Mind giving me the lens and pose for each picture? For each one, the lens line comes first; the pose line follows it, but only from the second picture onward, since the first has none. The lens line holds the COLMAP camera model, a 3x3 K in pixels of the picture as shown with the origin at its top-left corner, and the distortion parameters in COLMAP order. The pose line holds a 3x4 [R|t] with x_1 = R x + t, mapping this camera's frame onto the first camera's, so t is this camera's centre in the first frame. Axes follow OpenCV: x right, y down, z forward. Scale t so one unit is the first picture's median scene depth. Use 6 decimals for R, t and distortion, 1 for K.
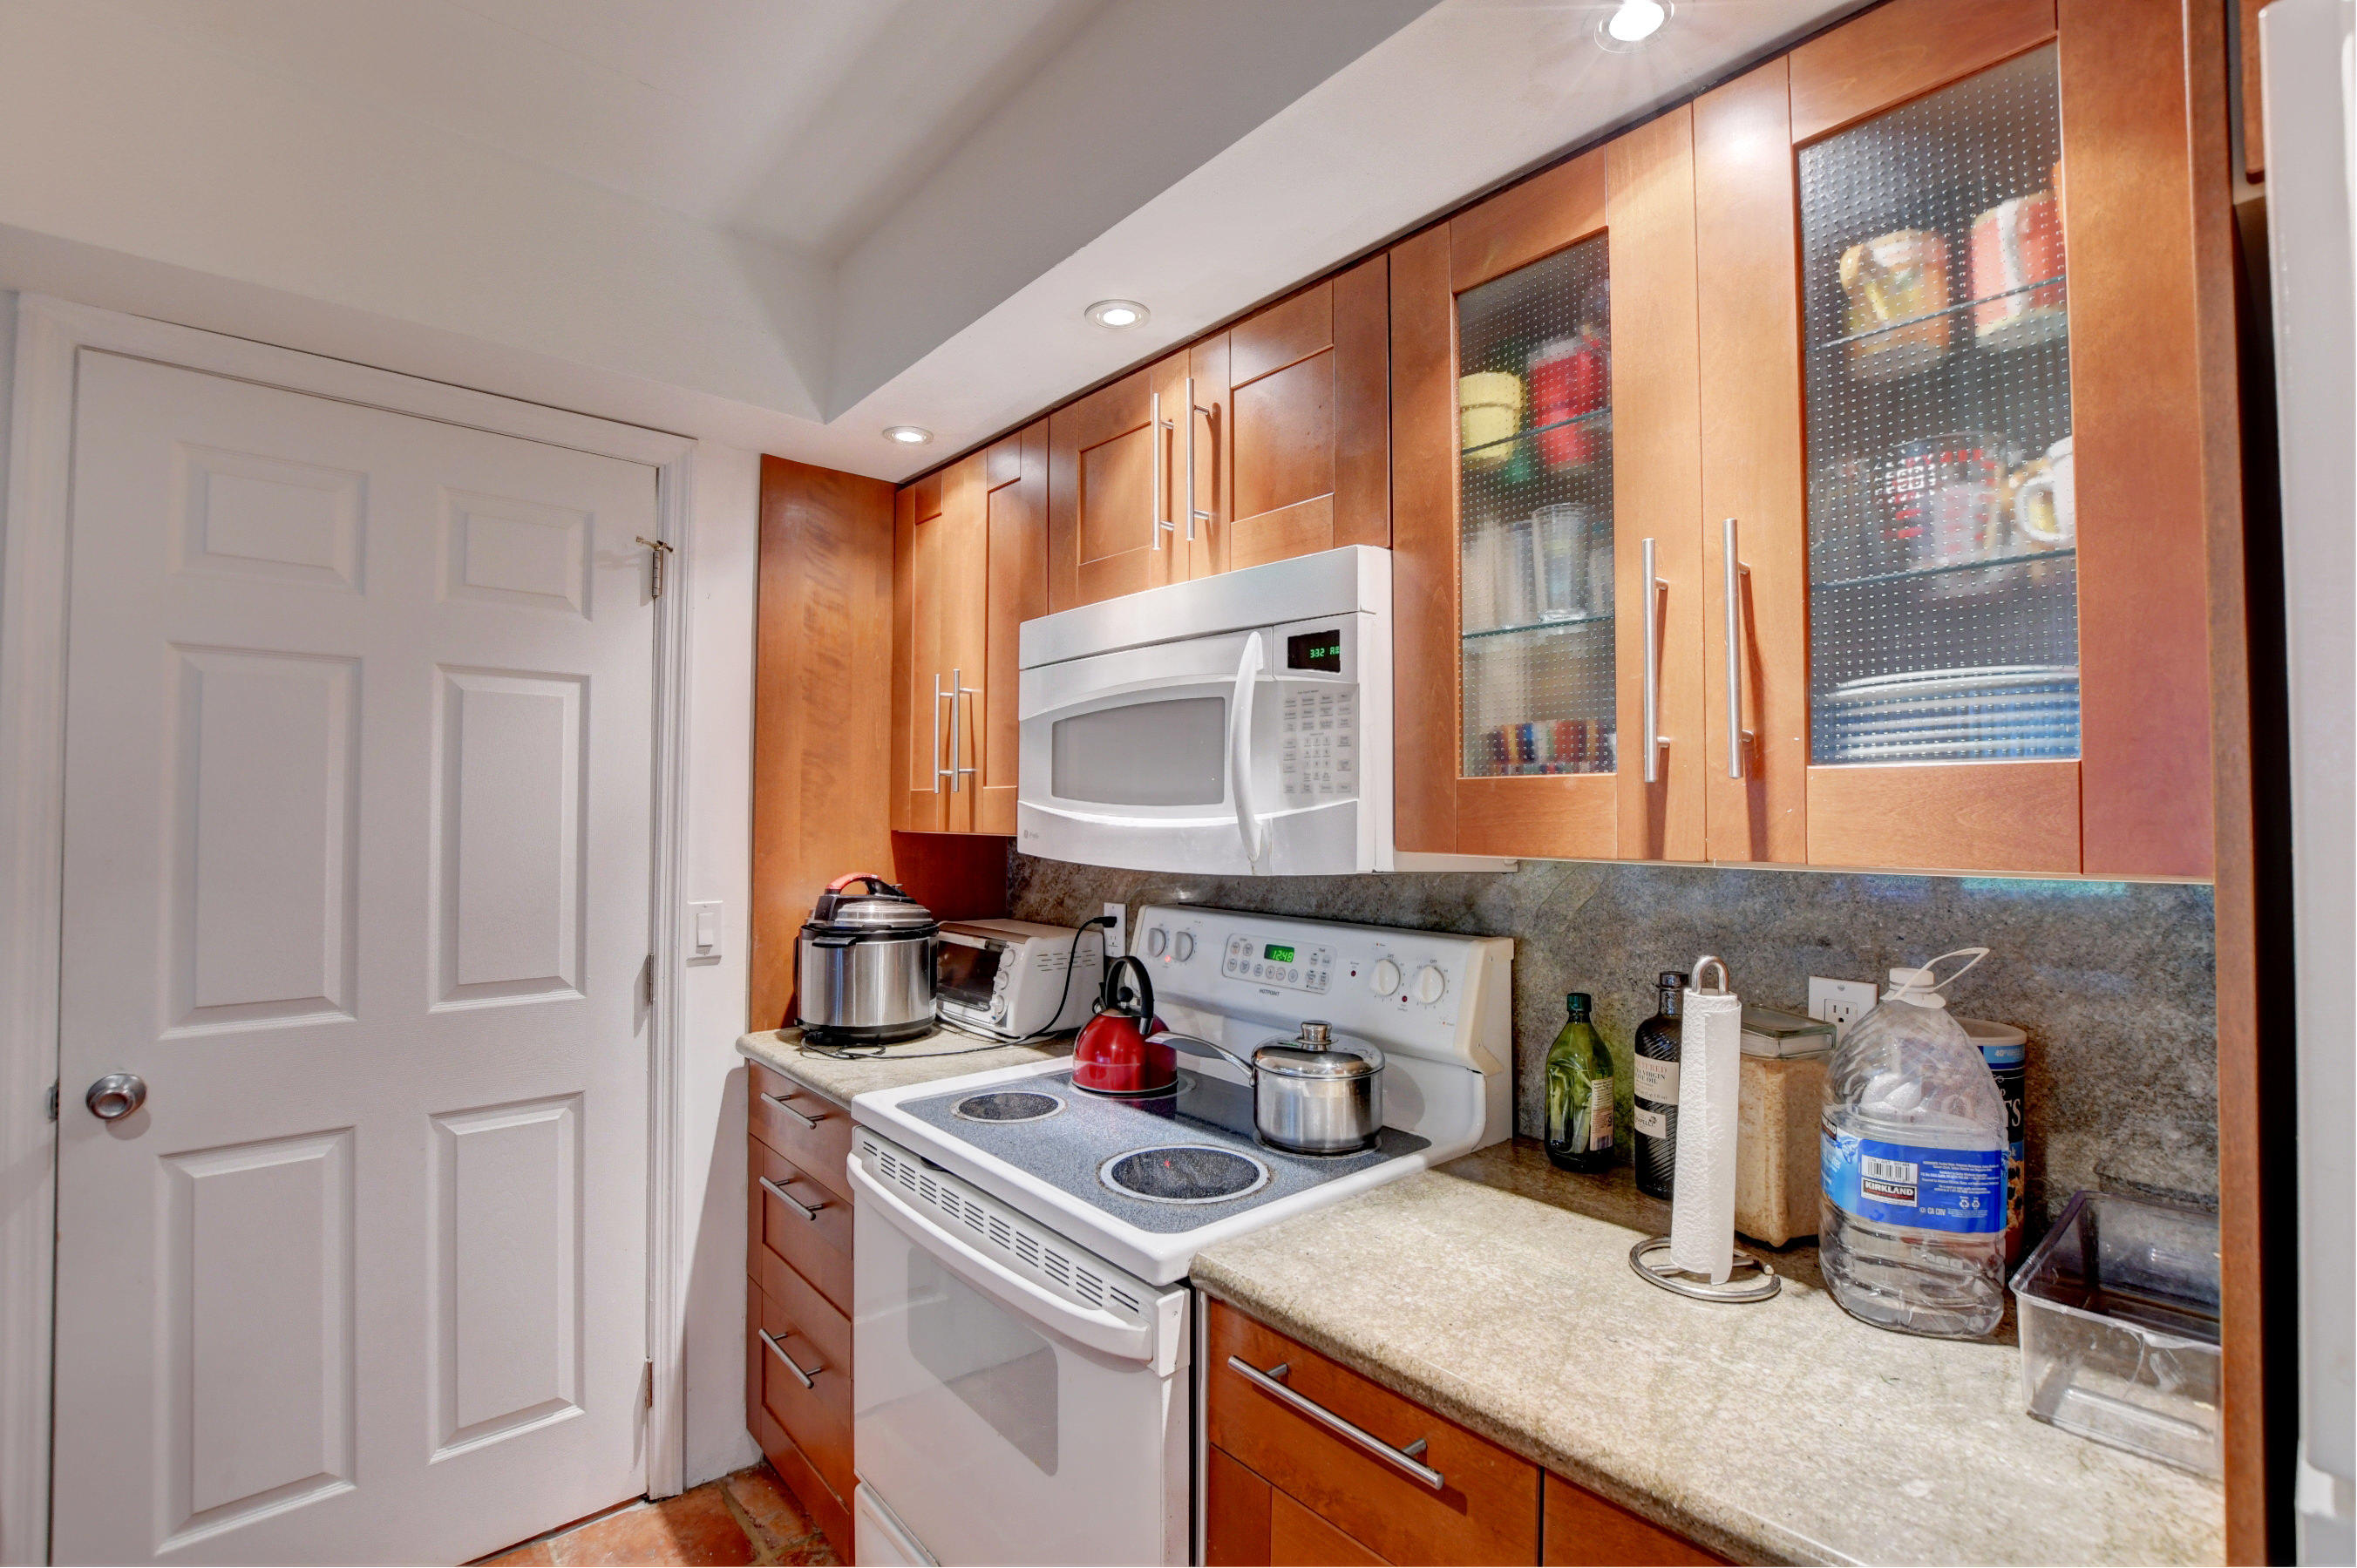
lens RADIAL K [[1035.5, 0, 1177.8], [0, 1035.5, 792.0], [0, 0, 1]] dist [-0.026607, 0.000996]
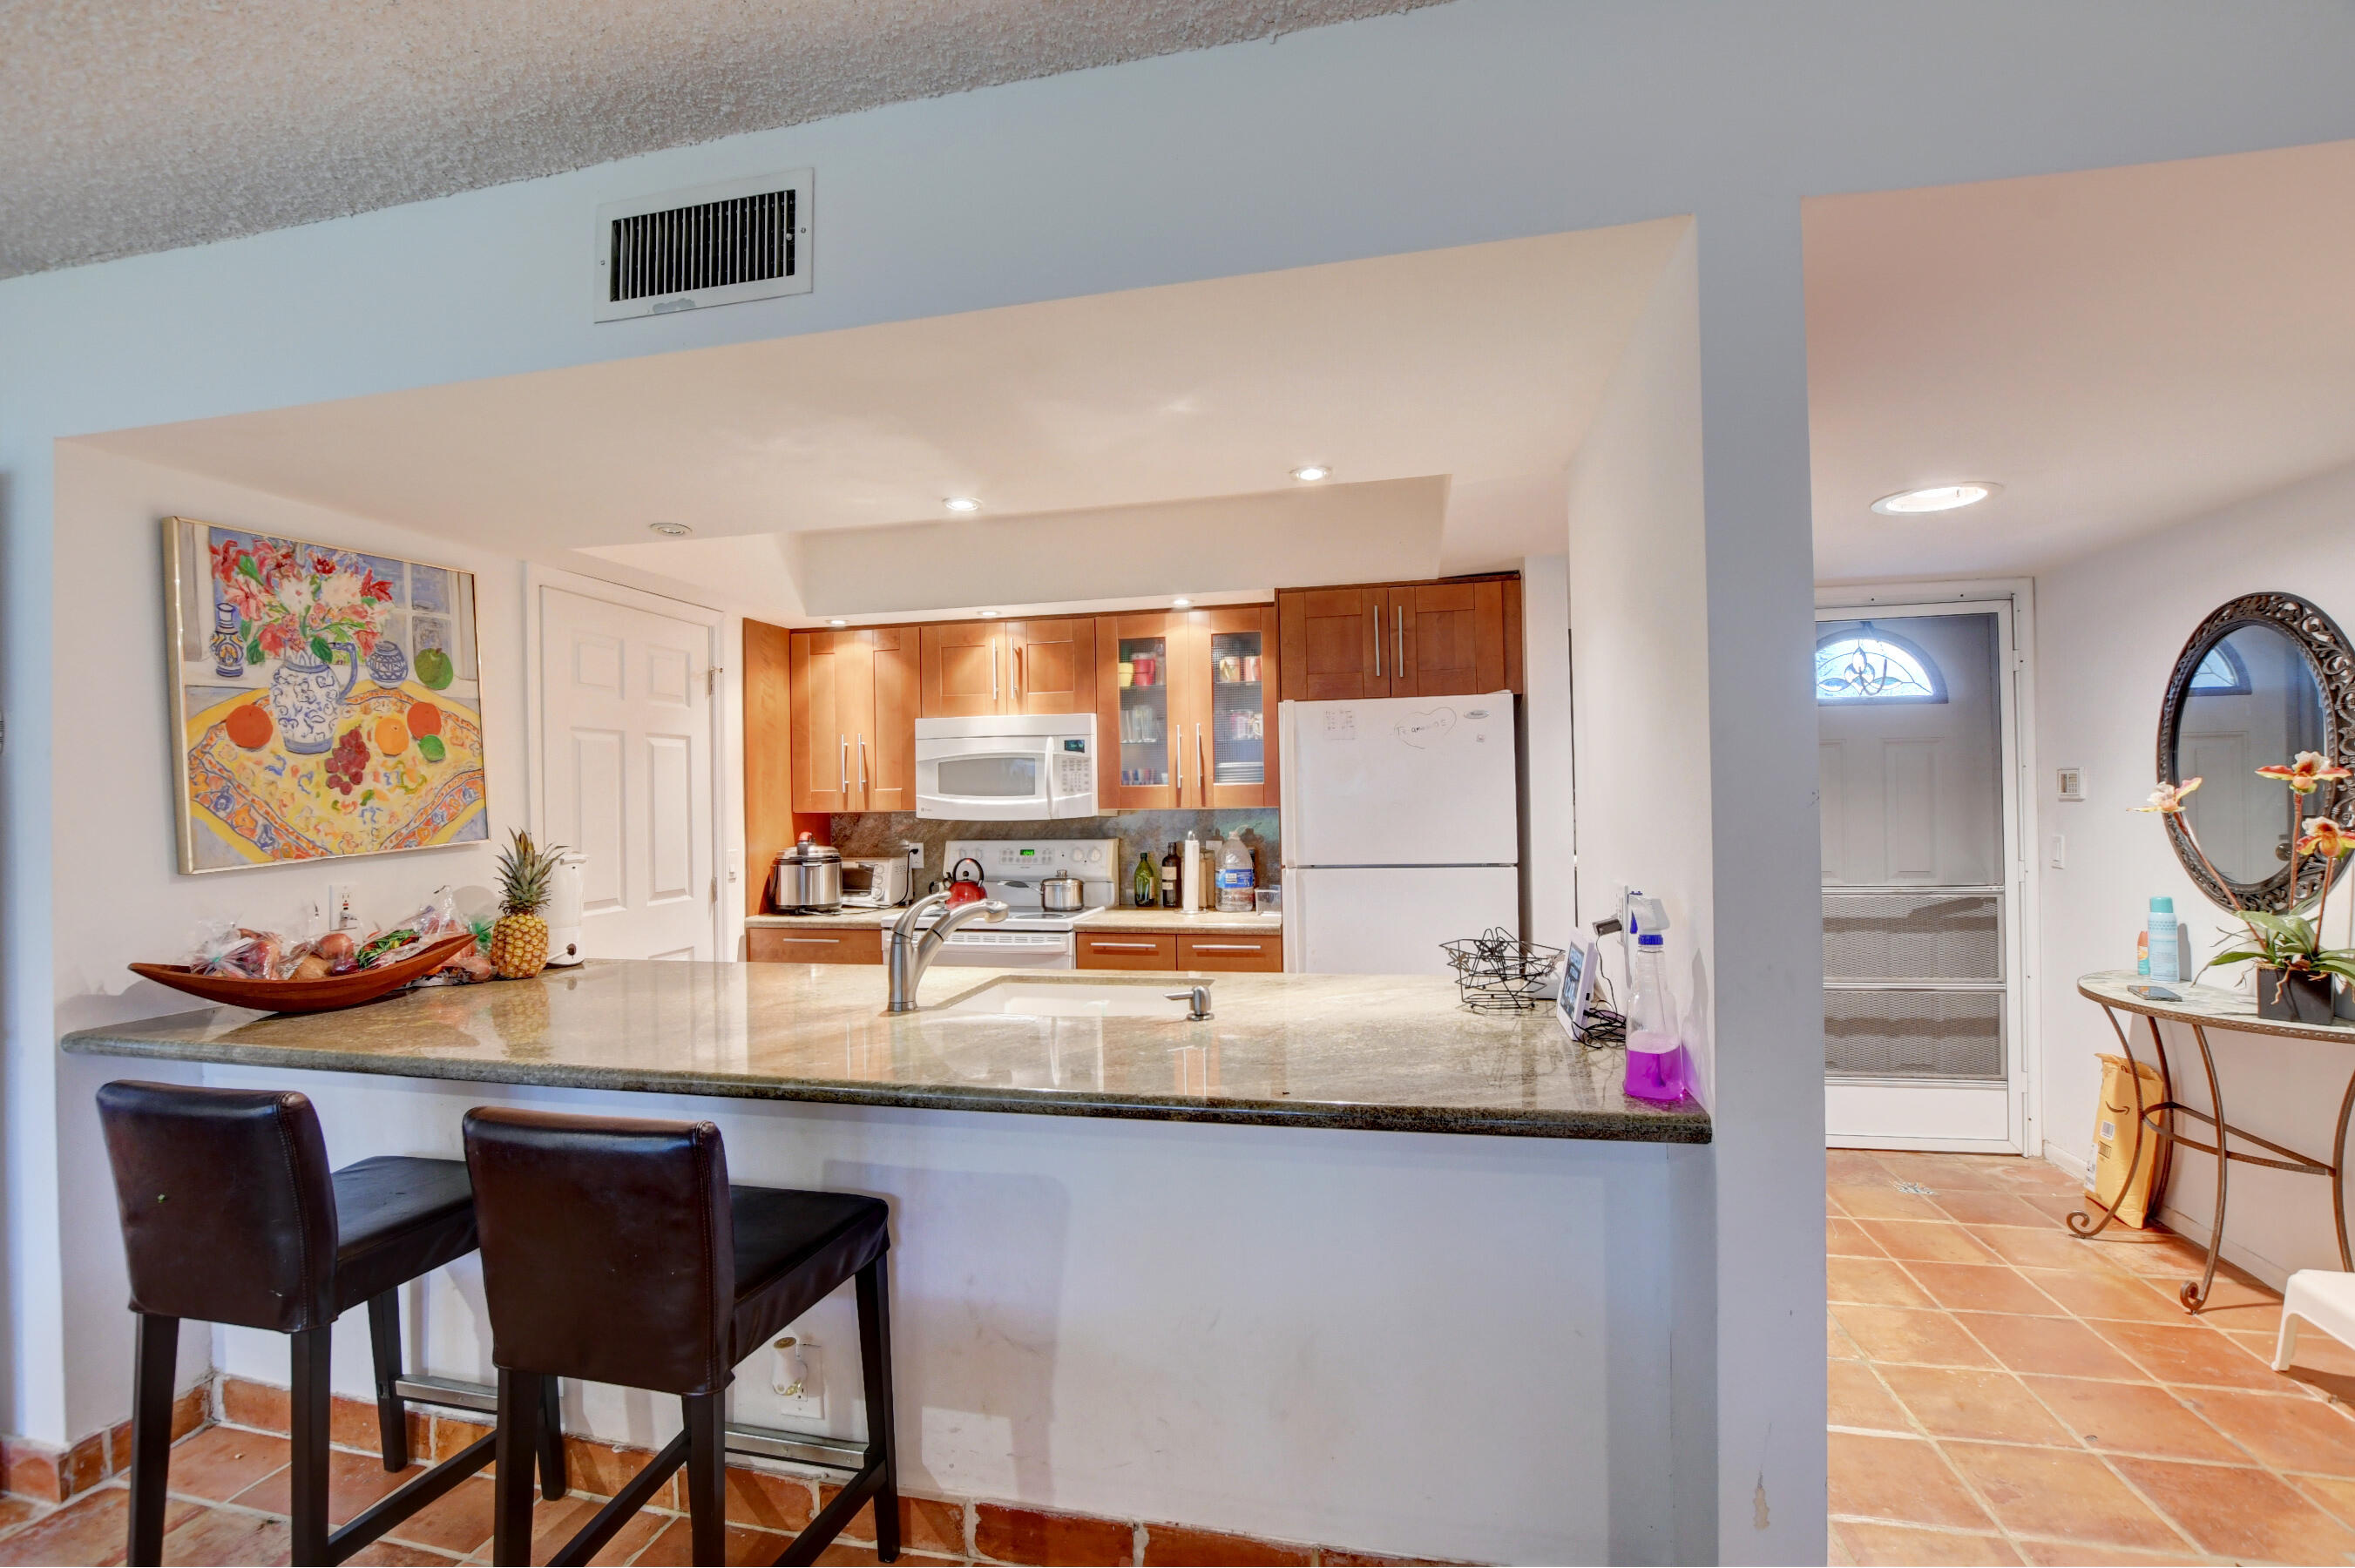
lens RADIAL K [[1034.6, 0, 1168.5], [0, 1034.6, 790.6], [0, 0, 1]] dist [-0.026607, 0.000996]
pose [[0.811692, -0.016866, 0.583842, -1.365578], [0.008389, 0.999817, 0.017219, -0.048369], [-0.584026, -0.009079, 0.811684, -1.585142]]
